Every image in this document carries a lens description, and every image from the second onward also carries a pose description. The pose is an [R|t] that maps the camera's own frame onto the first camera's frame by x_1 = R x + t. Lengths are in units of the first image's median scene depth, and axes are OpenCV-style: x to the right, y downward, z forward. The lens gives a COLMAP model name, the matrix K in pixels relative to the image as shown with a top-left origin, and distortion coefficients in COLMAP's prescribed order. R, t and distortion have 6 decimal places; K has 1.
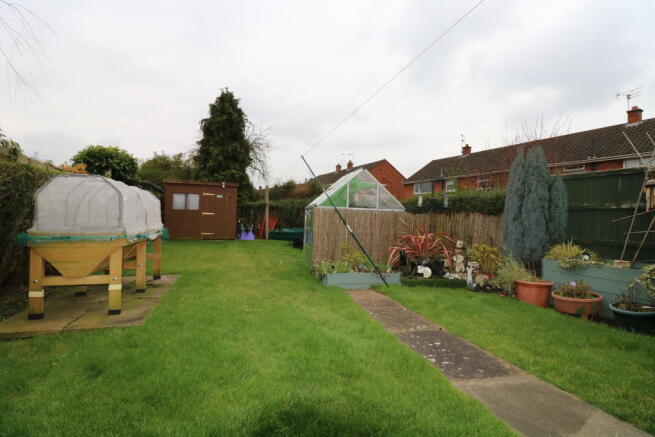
lens RADIAL K [[304.4, 0, 323.6], [0, 304.4, 212.4], [0, 0, 1]] dist [-0.003590, -0.000968]
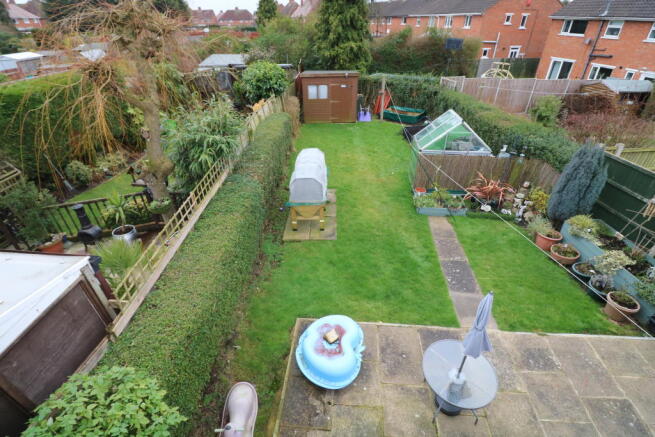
lens RADIAL K [[304.4, 0, 323.6], [0, 304.4, 212.4], [0, 0, 1]] dist [-0.003590, -0.000968]
pose [[0.943996, 0.133410, -0.301783, 0.016849], [0.054670, 0.838732, 0.541793, -0.588458], [0.325395, -0.527949, 0.784466, -0.439039]]
